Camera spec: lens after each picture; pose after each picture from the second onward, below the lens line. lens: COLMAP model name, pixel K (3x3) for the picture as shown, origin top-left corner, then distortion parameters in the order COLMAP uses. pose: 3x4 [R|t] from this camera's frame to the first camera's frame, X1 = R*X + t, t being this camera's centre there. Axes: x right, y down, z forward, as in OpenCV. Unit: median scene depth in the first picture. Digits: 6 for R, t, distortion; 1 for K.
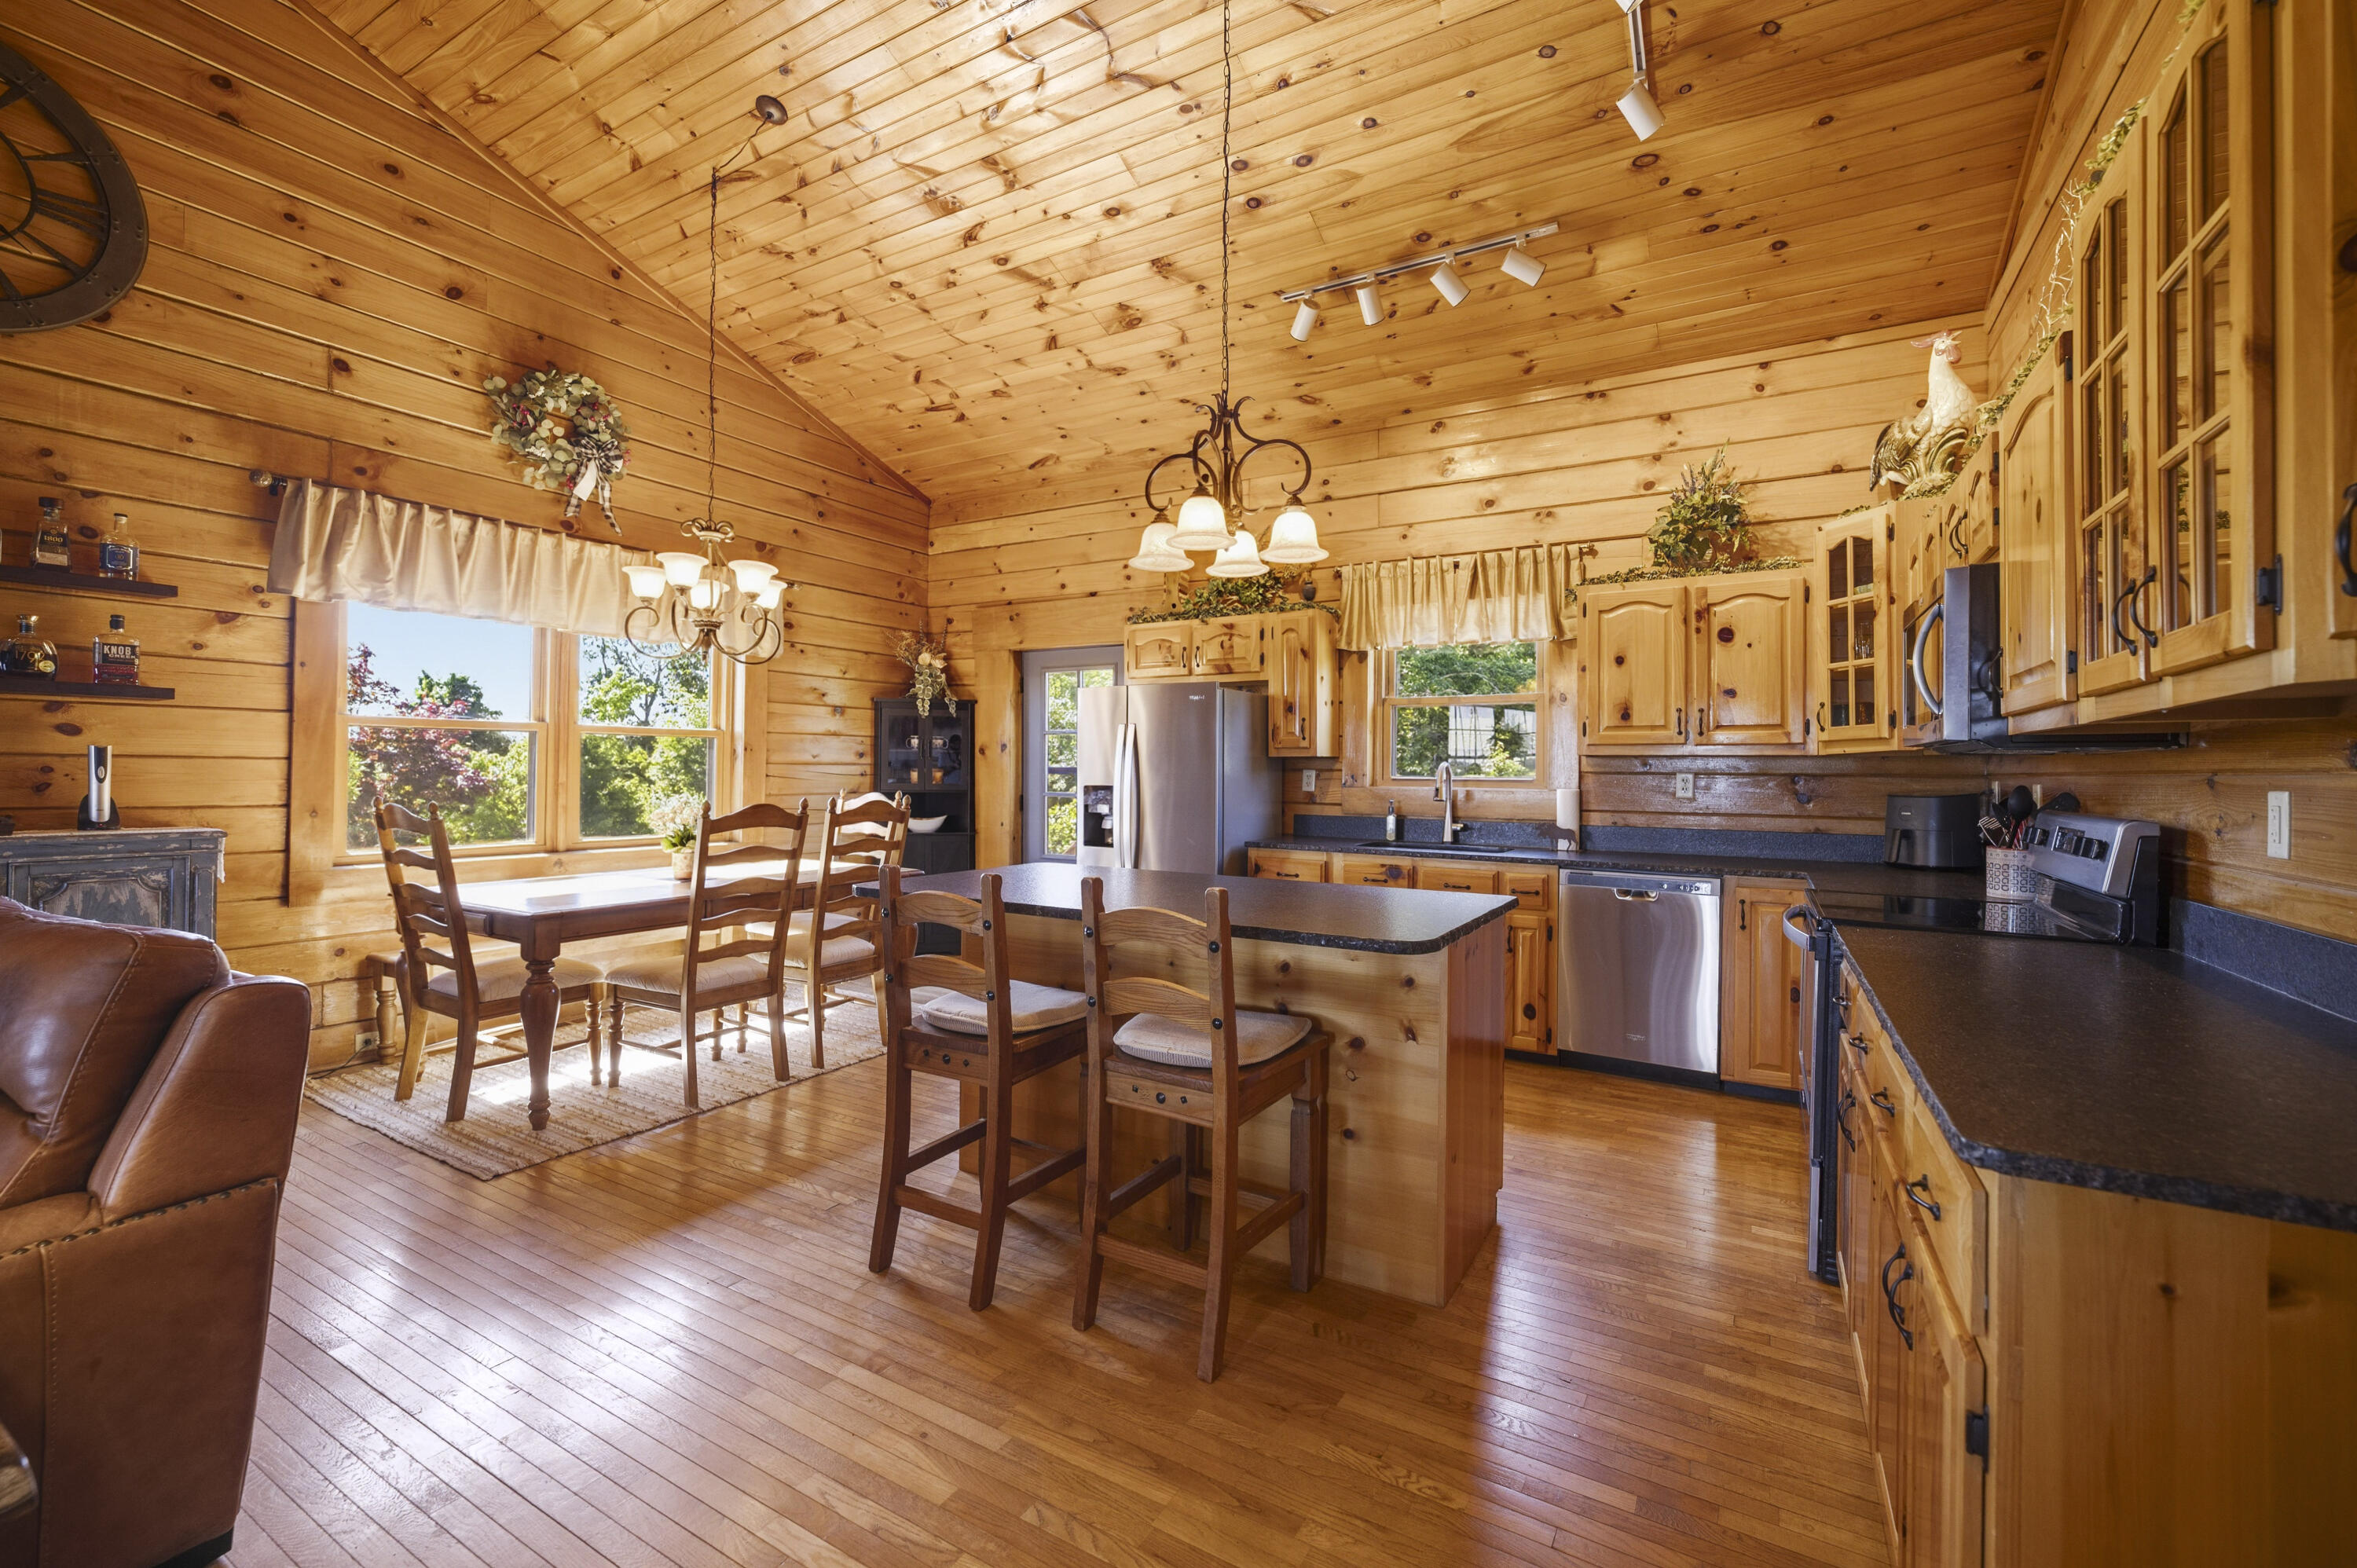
lens RADIAL K [[985.2, 0, 1181.5], [0, 985.2, 769.4], [0, 0, 1]] dist [-0.000594, -0.000118]
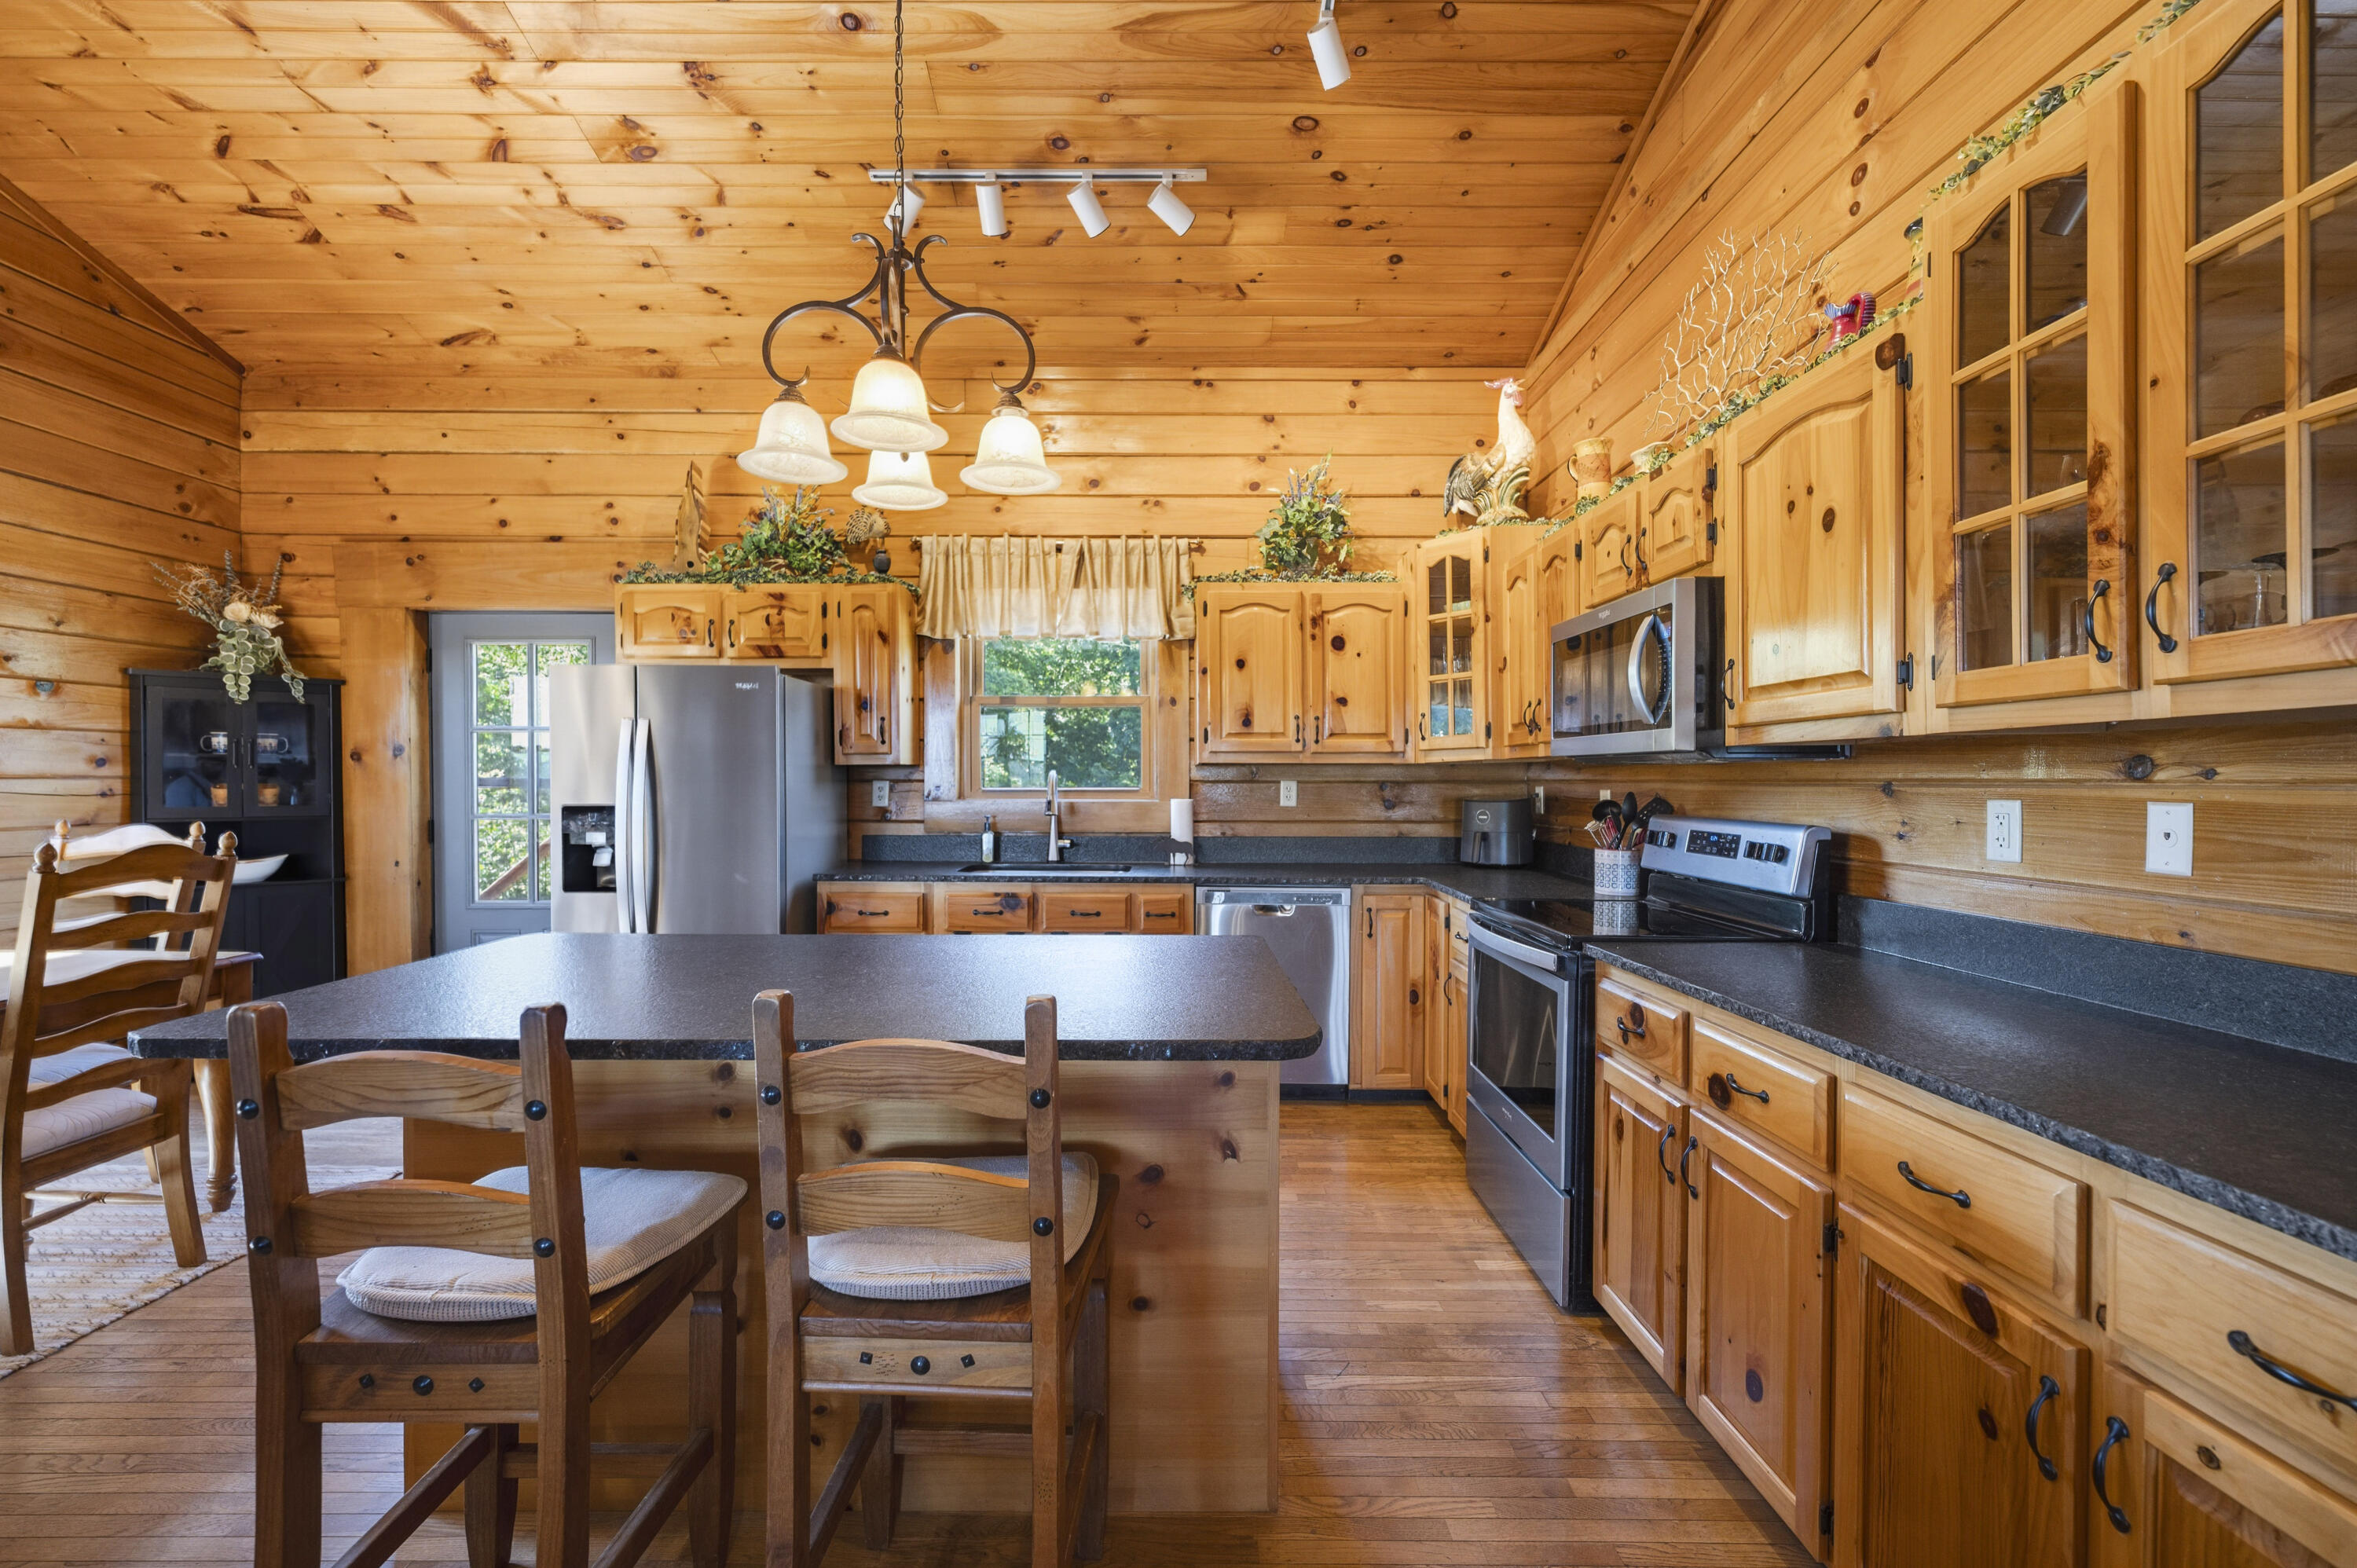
lens RADIAL K [[970.4, 0, 1176.0], [0, 970.4, 786.3], [0, 0, 1]] dist [-0.000648, 0.000166]
pose [[0.860494, -0.012229, 0.509313, -0.084582], [0.006138, 0.999888, 0.013638, -0.004978], [-0.509423, -0.008609, 0.860473, 0.211100]]
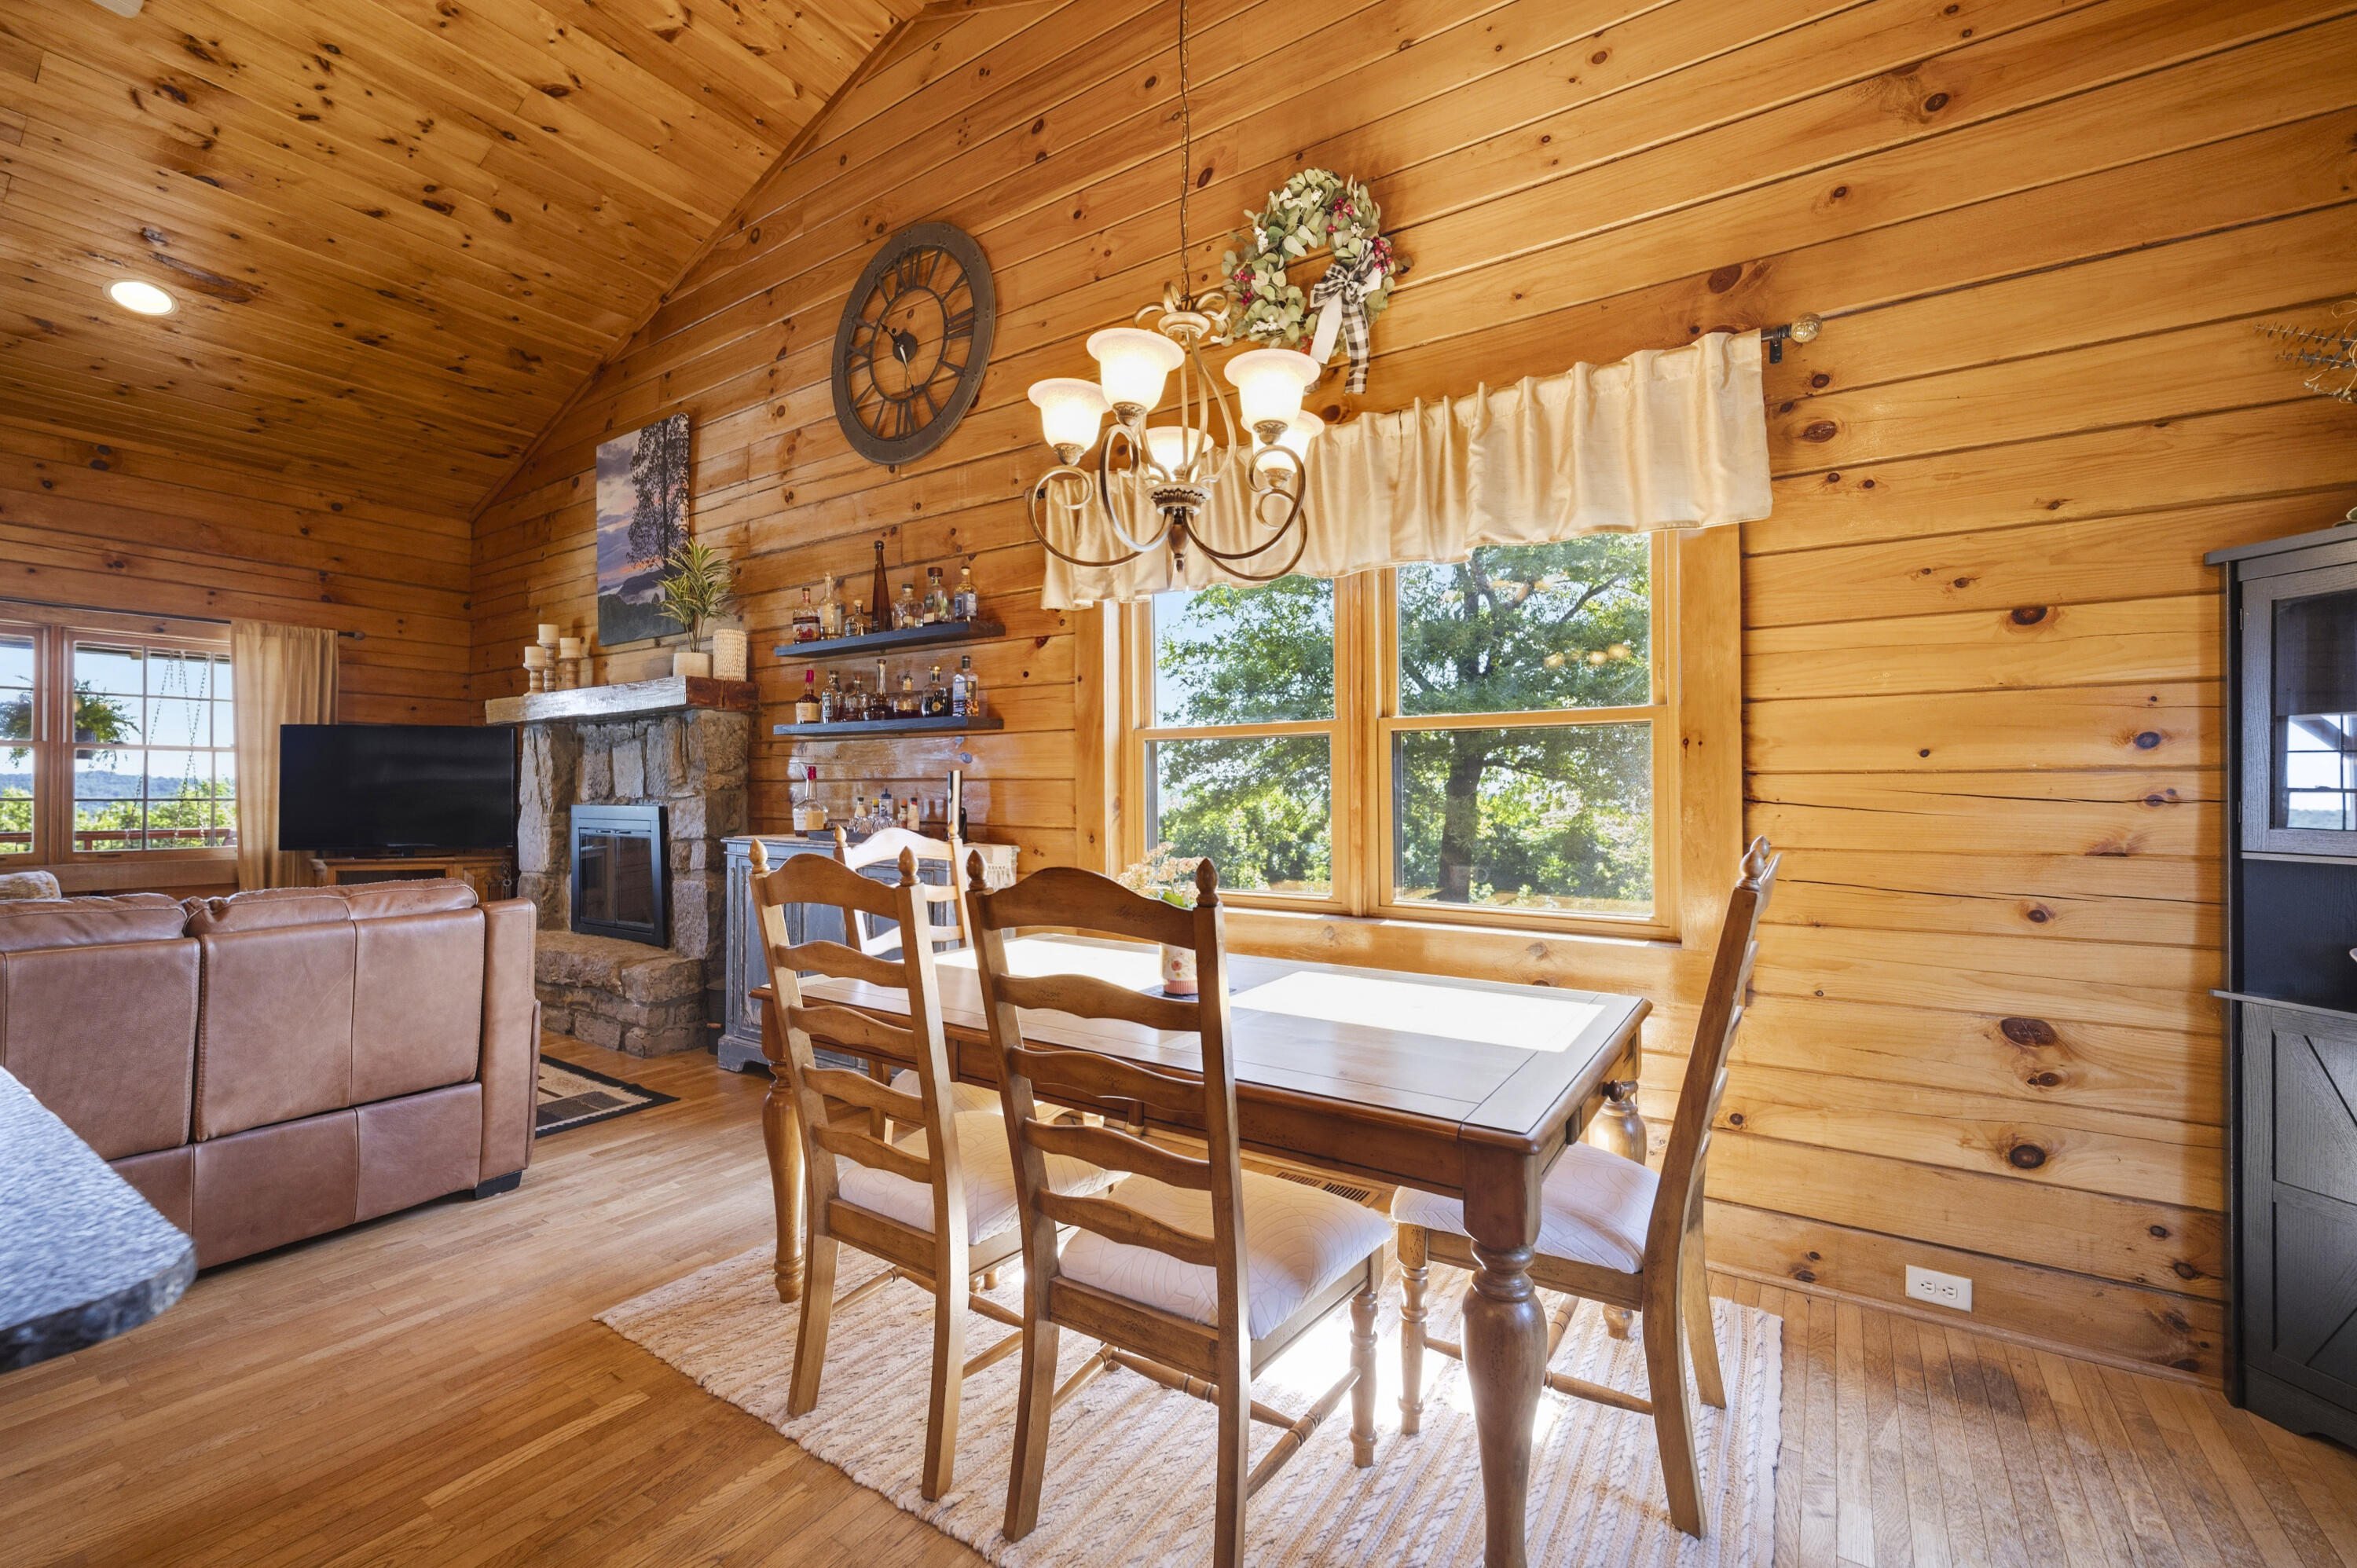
lens RADIAL K [[975.8, 0, 1167.6], [0, 975.8, 780.5], [0, 0, 1]] dist [-0.000369, 0.000191]
pose [[-0.061348, -0.020016, -0.997916, 0.021382], [-0.000247, 0.999799, -0.020039, 0.007576], [0.998116, -0.000983, -0.061341, 0.972415]]
